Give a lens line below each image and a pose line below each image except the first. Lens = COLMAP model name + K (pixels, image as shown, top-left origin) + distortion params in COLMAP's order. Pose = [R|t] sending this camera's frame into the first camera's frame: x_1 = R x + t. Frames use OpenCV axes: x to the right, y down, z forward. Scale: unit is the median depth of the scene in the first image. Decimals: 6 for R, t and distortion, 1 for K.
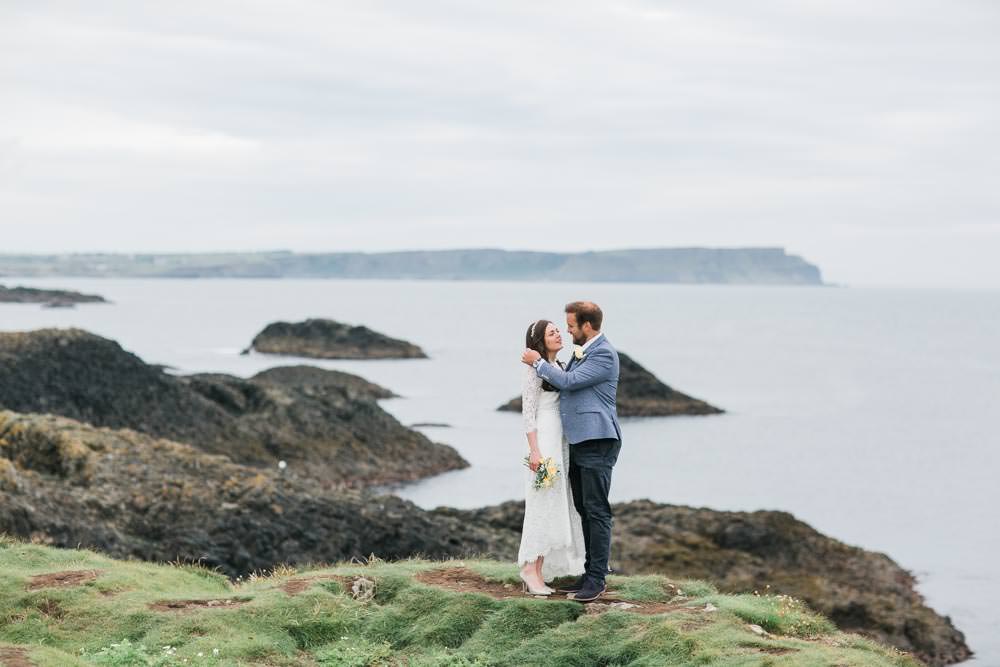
lens RADIAL K [[2392.4, 0, 497.8], [0, 2392.4, 332.7], [0, 0, 1]] dist [-0.090723, 0.000000]
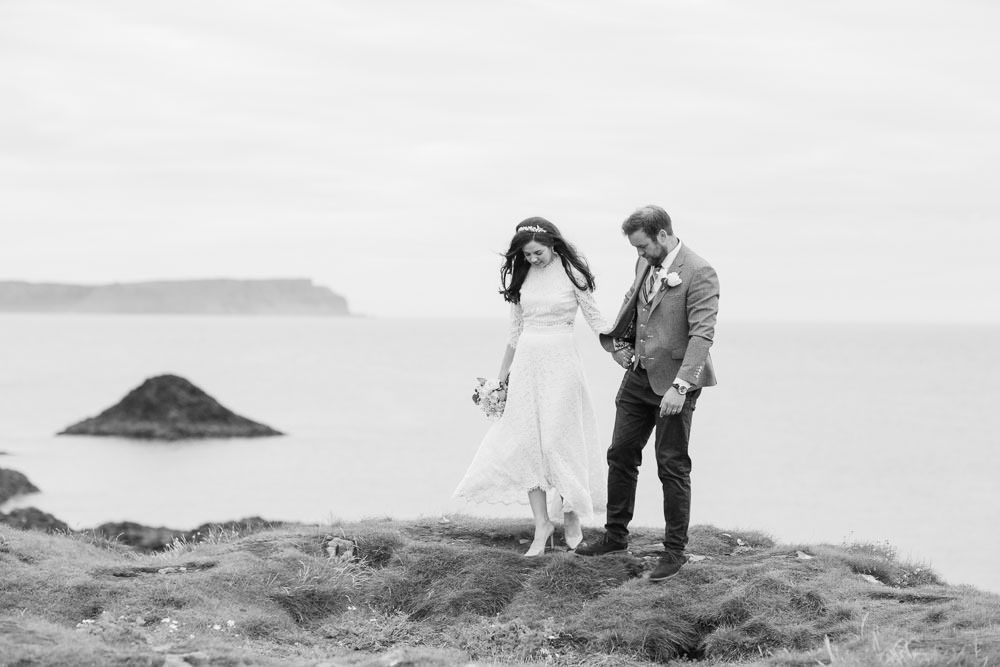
lens RADIAL K [[2392.4, 0, 502.1], [0, 2392.4, 333.6], [0, 0, 1]] dist [-0.090723, 0.000000]
pose [[0.979848, -0.007613, 0.199598, -0.163428], [0.010273, 0.999872, -0.012295, 0.046048], [-0.199478, 0.014098, 0.979801, 0.213803]]
